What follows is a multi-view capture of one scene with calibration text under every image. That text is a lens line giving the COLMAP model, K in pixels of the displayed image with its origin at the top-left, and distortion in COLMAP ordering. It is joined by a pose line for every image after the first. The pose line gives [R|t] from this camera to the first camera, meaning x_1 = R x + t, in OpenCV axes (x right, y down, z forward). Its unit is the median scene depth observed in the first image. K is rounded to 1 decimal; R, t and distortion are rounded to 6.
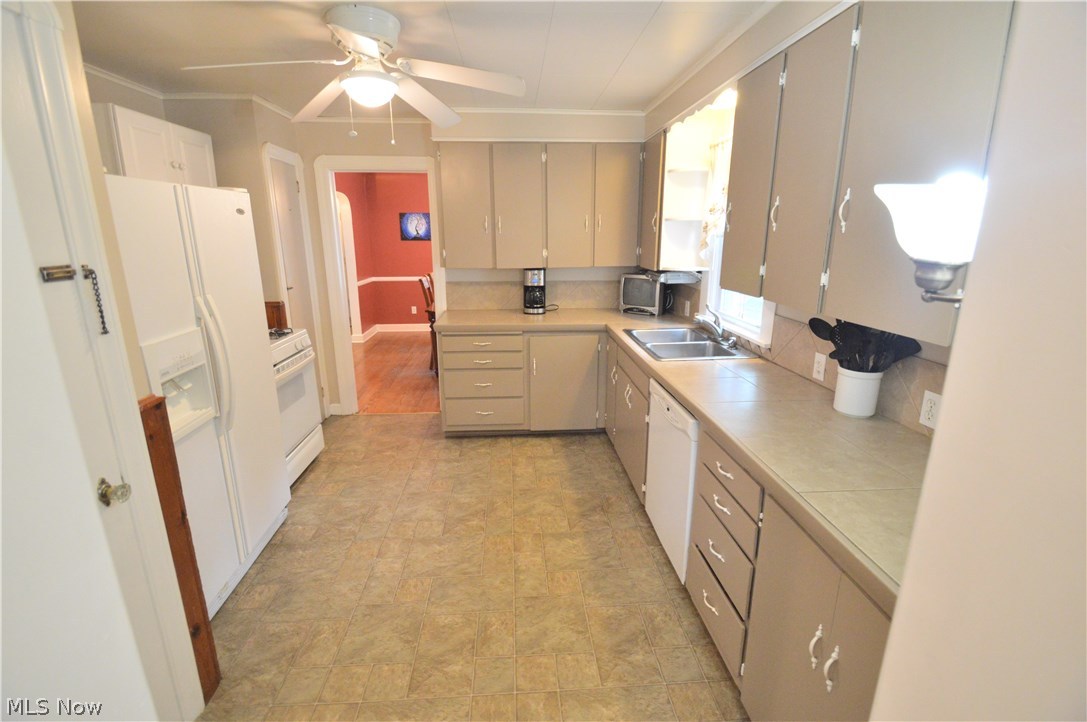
lens RADIAL K [[481.1, 0, 537.4], [0, 481.1, 356.9], [0, 0, 1]] dist [0.015523, -0.020310]
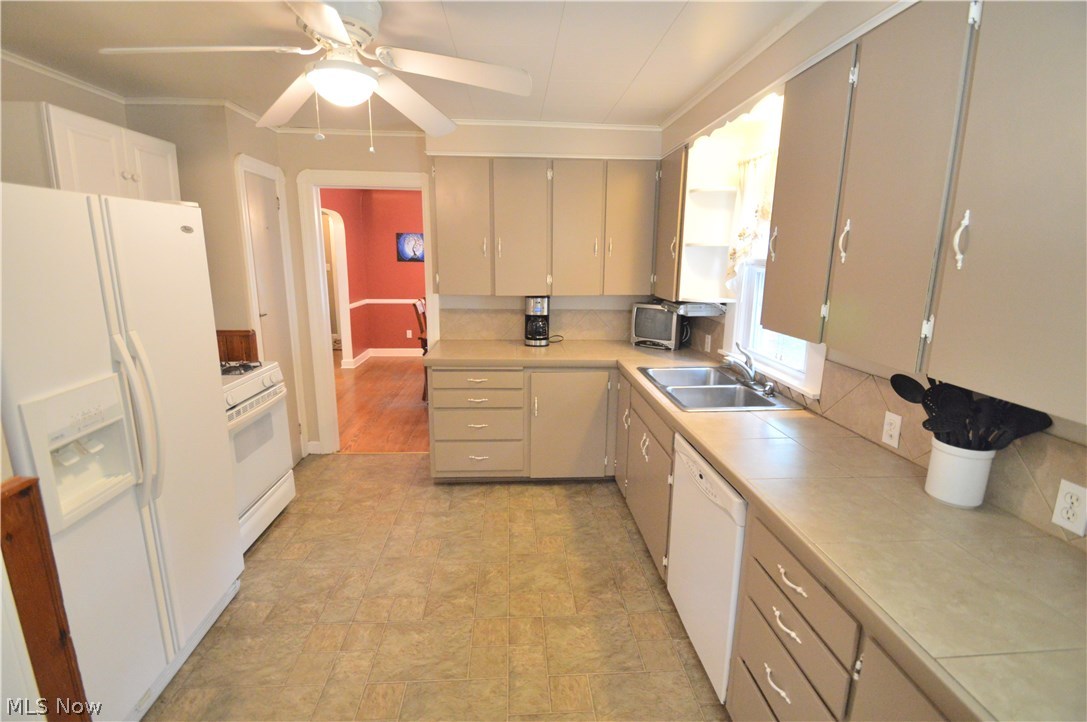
lens RADIAL K [[481.1, 0, 537.4], [0, 481.1, 356.9], [0, 0, 1]] dist [0.015523, -0.020310]
pose [[0.999905, 0.013804, -0.000013, -0.006161], [-0.013793, 0.999025, -0.041946, -0.043744], [-0.000566, 0.041942, 0.999120, 0.141718]]
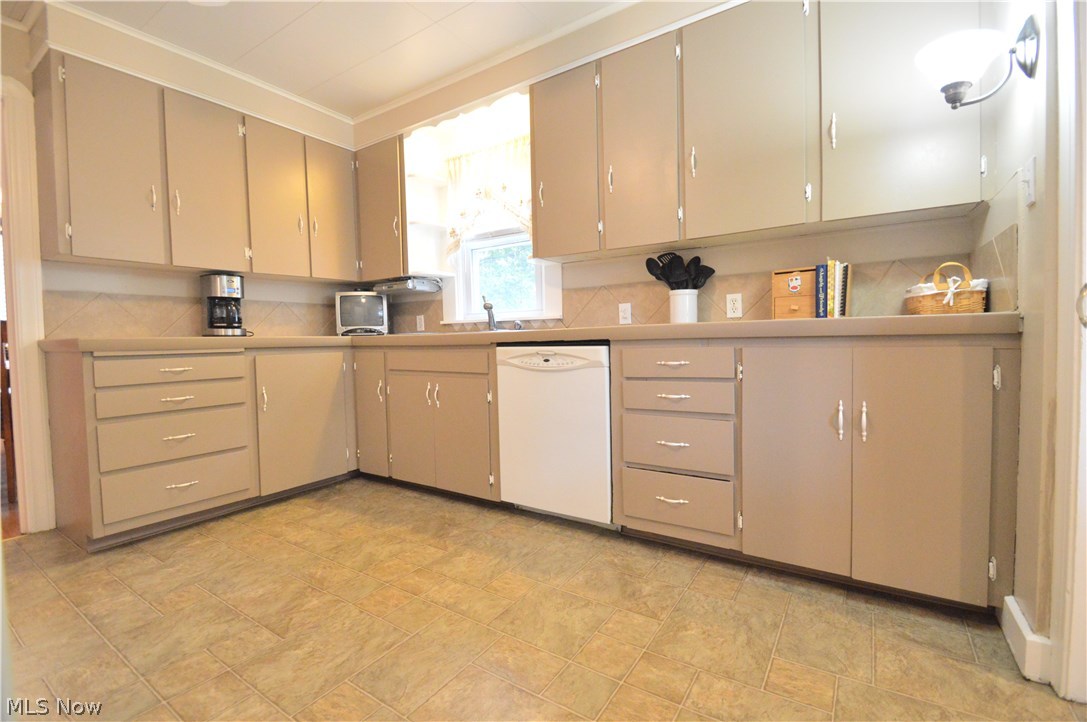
lens RADIAL K [[481.1, 0, 537.4], [0, 481.1, 356.9], [0, 0, 1]] dist [0.015523, -0.020310]
pose [[0.609326, -0.041760, 0.791820, -0.416155], [0.215703, 0.969681, -0.114849, 0.166963], [-0.763017, 0.240778, 0.599860, 0.329359]]
